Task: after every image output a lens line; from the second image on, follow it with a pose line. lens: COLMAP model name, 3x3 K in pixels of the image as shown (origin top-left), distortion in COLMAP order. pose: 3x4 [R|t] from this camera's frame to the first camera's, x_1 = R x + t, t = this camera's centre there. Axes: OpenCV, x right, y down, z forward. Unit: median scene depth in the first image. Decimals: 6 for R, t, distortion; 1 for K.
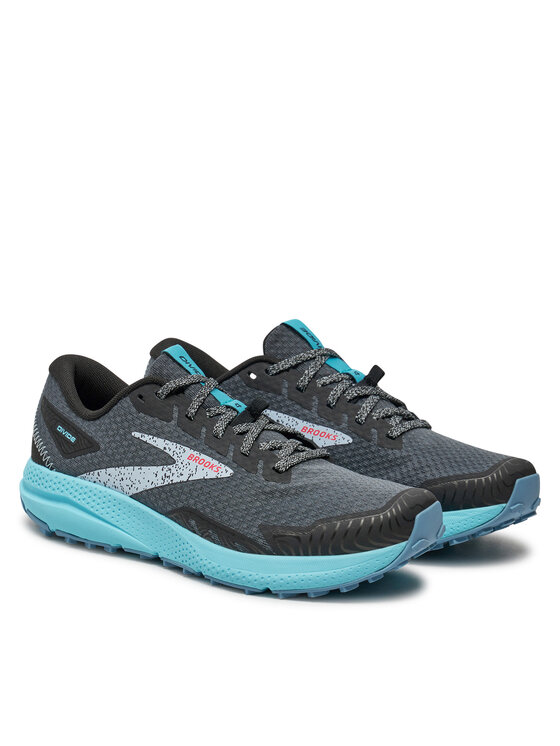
lens RADIAL K [[2185.7, 0, 280.0], [0, 2185.7, 373.0], [0, 0, 1]] dist [-0.052718, -0.082034]
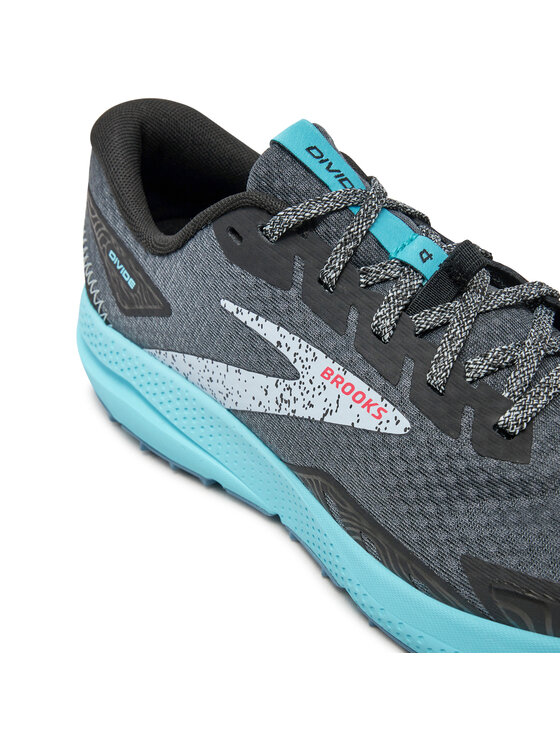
lens RADIAL K [[1229.4, 0, 280.0], [0, 1229.4, 373.0], [0, 0, 1]] dist [-0.189110, -0.026167]
pose [[0.983442, 0.017808, -0.180347, -0.001333], [0.053285, 0.922757, 0.381680, -0.067460], [0.173213, -0.384970, 0.906529, 0.739793]]
